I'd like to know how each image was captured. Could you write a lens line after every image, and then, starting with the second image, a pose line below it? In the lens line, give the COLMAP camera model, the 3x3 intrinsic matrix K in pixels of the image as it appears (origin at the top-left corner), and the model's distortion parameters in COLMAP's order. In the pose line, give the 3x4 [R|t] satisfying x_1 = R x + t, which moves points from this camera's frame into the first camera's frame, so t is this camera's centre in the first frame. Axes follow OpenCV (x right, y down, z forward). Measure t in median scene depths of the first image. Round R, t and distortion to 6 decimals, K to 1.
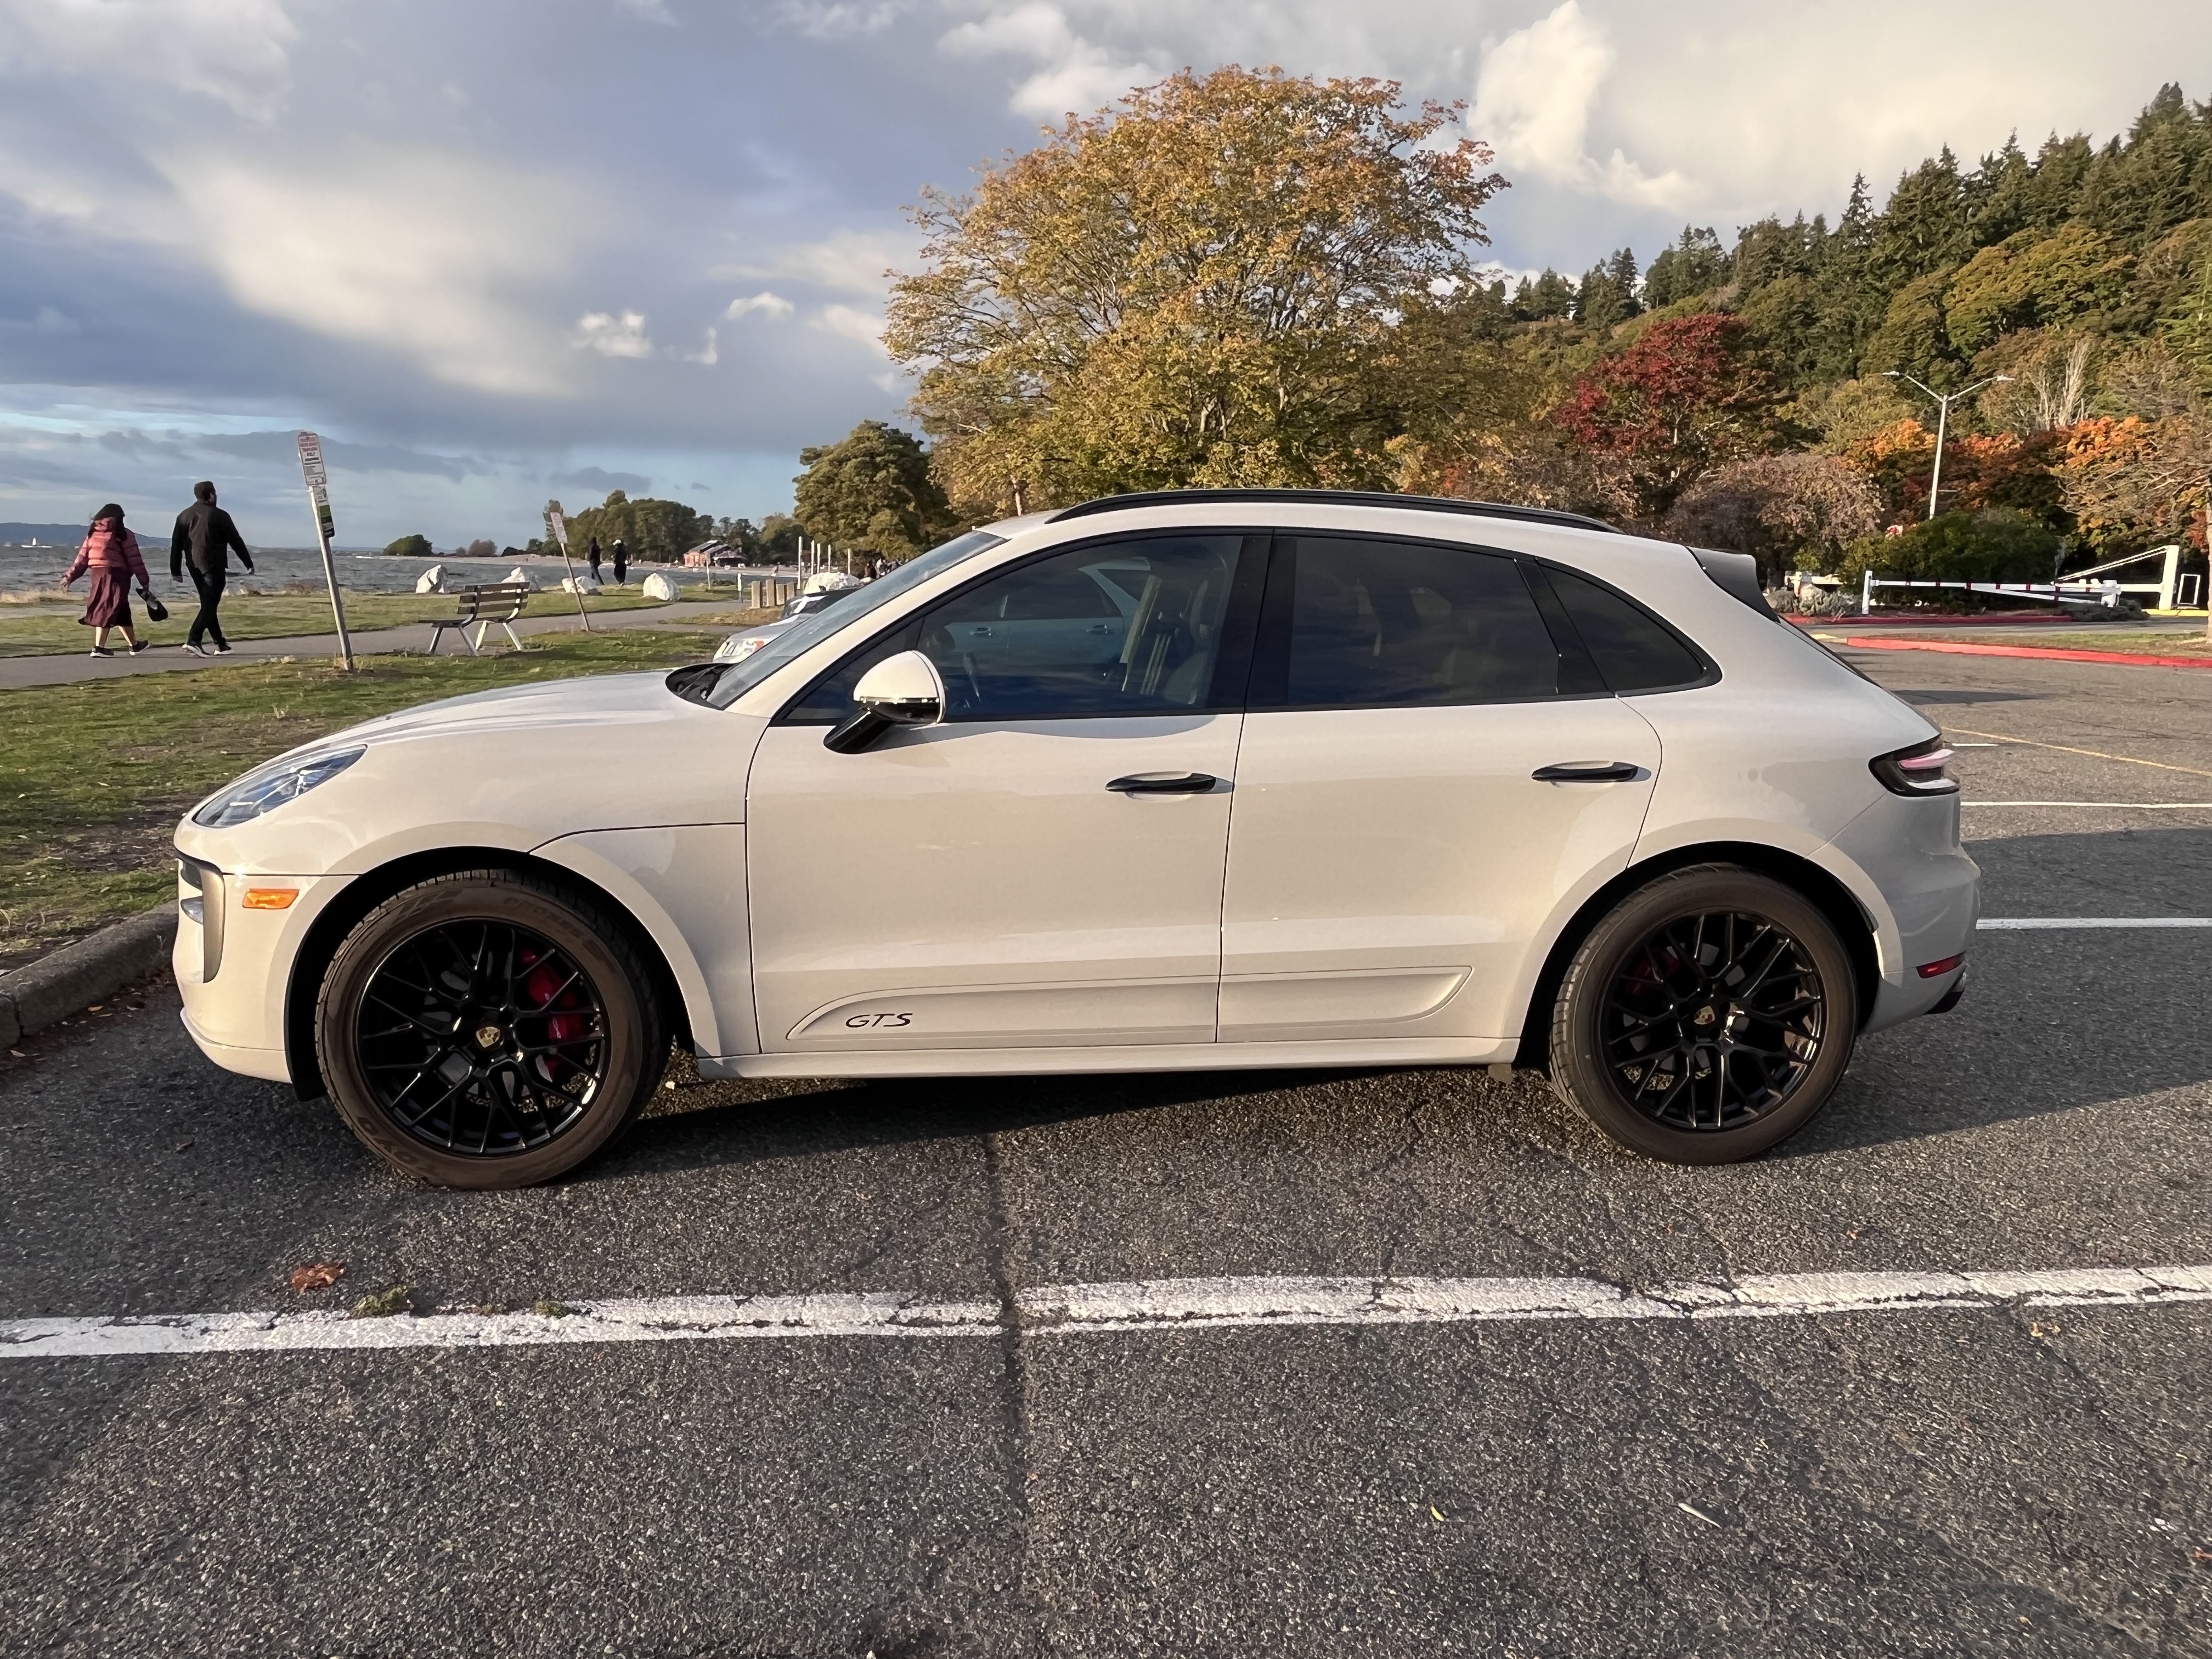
lens RADIAL K [[1491.4, 0, 1101.5], [0, 1491.4, 848.3], [0, 0, 1]] dist [0.000697, -0.004080]
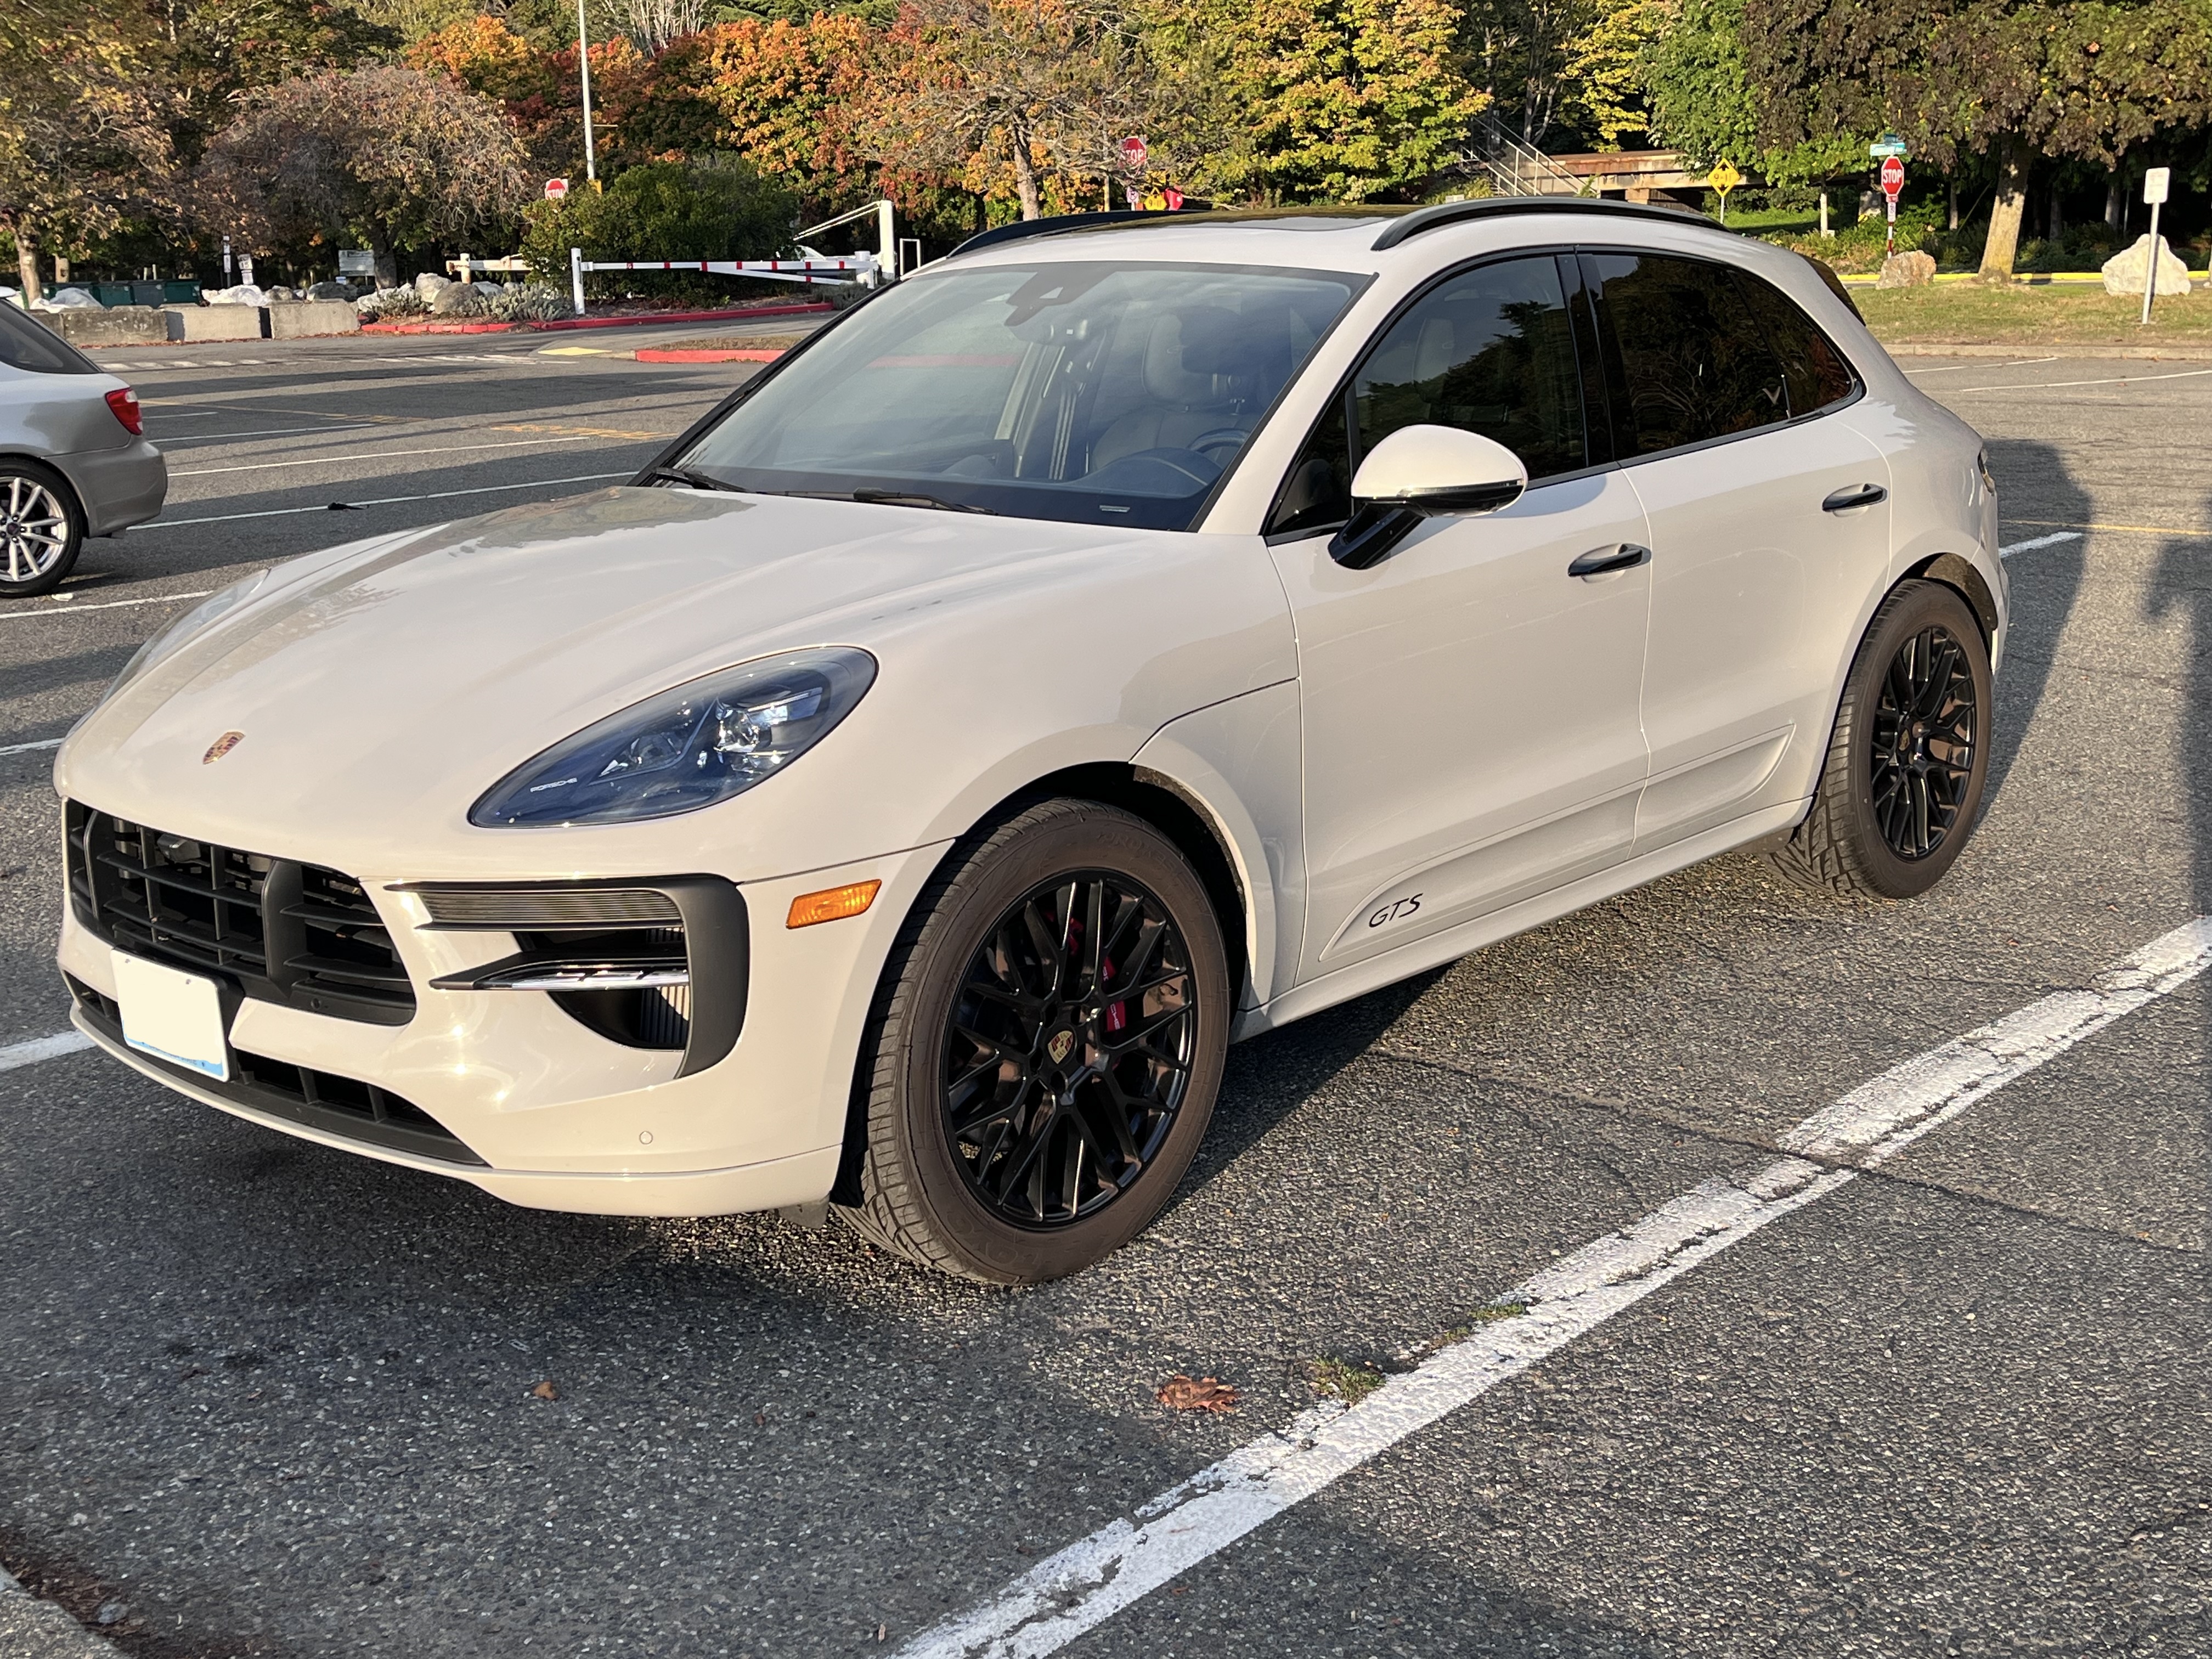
lens RADIAL K [[2444.4, 0, 1105.1], [0, 2444.4, 821.8], [0, 0, 1]] dist [0.026972, 0.000000]
pose [[0.746938, -0.184393, 0.638814, -1.031000], [0.157329, 0.982507, 0.099642, -0.077187], [-0.646012, 0.026077, 0.762882, 0.133220]]
